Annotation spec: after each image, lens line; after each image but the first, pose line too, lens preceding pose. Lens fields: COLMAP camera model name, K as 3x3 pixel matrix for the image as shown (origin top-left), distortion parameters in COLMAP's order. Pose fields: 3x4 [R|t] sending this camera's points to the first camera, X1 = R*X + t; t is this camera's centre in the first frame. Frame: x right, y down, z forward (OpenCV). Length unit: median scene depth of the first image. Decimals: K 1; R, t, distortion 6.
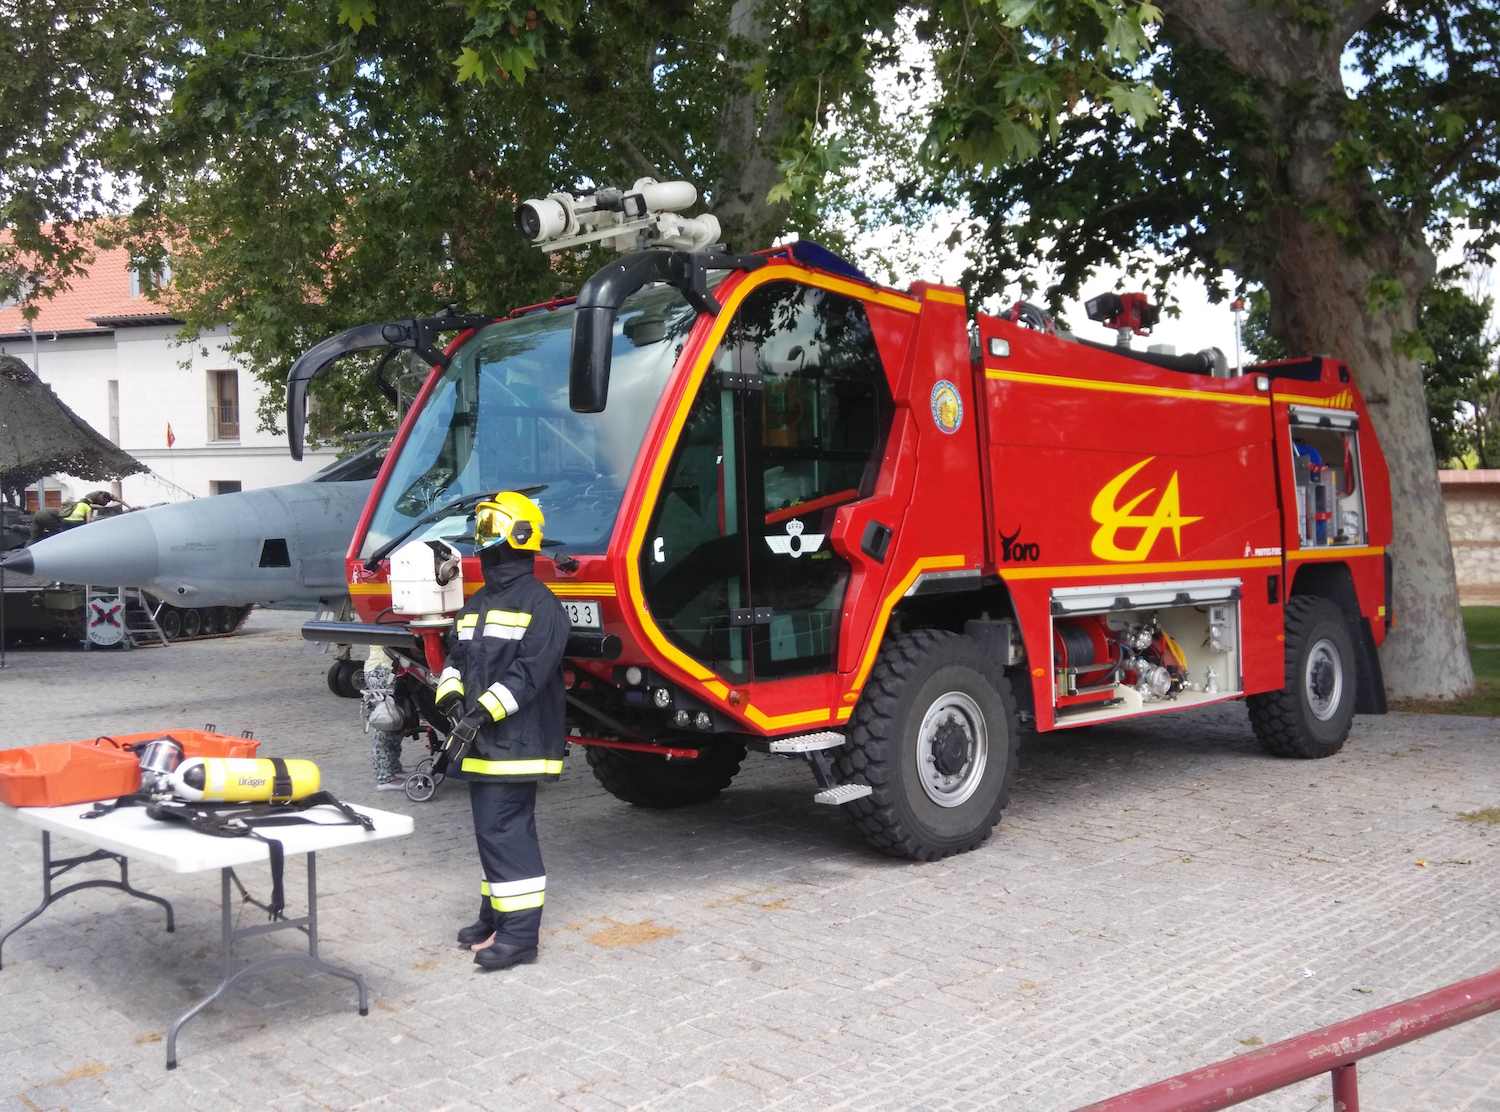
lens RADIAL K [[1226.0, 0, 750.0], [0, 1226.0, 556.0], [0, 0, 1]] dist [-0.000108, 0.000603]
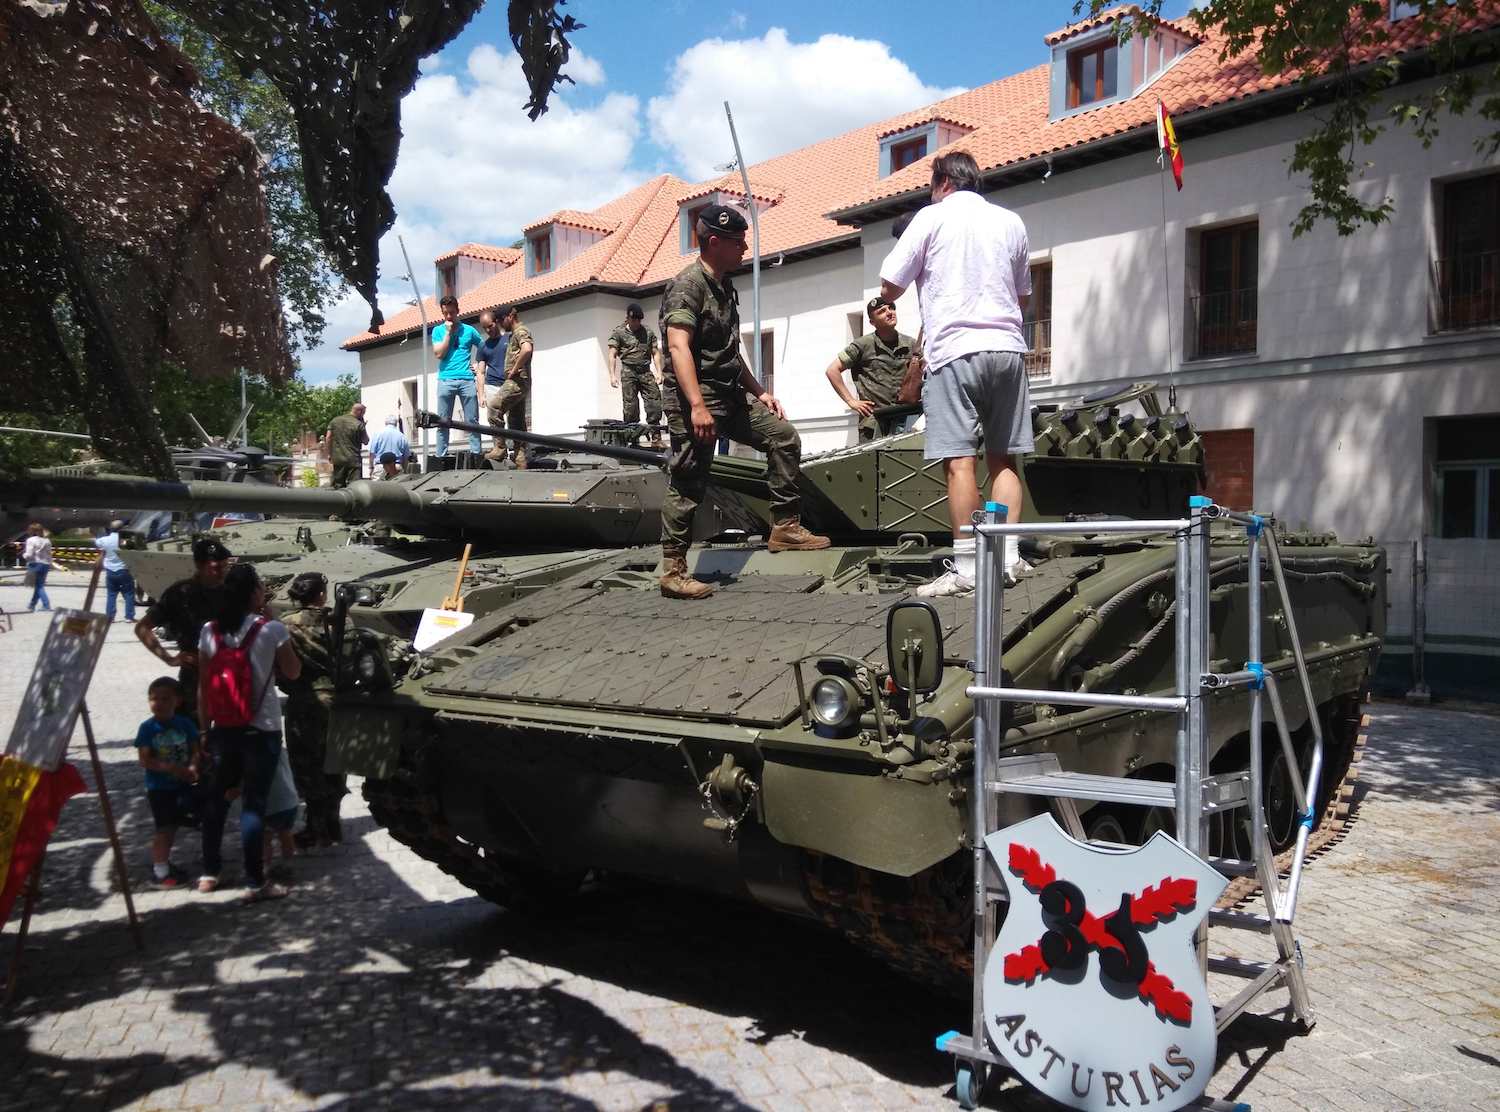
lens RADIAL K [[1226.0, 0, 750.0], [0, 1226.0, 556.0], [0, 0, 1]] dist [-0.000108, 0.000603]
pose [[0.864445, 0.026165, -0.502047, -0.485830], [-0.043508, 0.998791, -0.022861, 0.006090], [0.500842, 0.041605, 0.864538, 0.839597]]
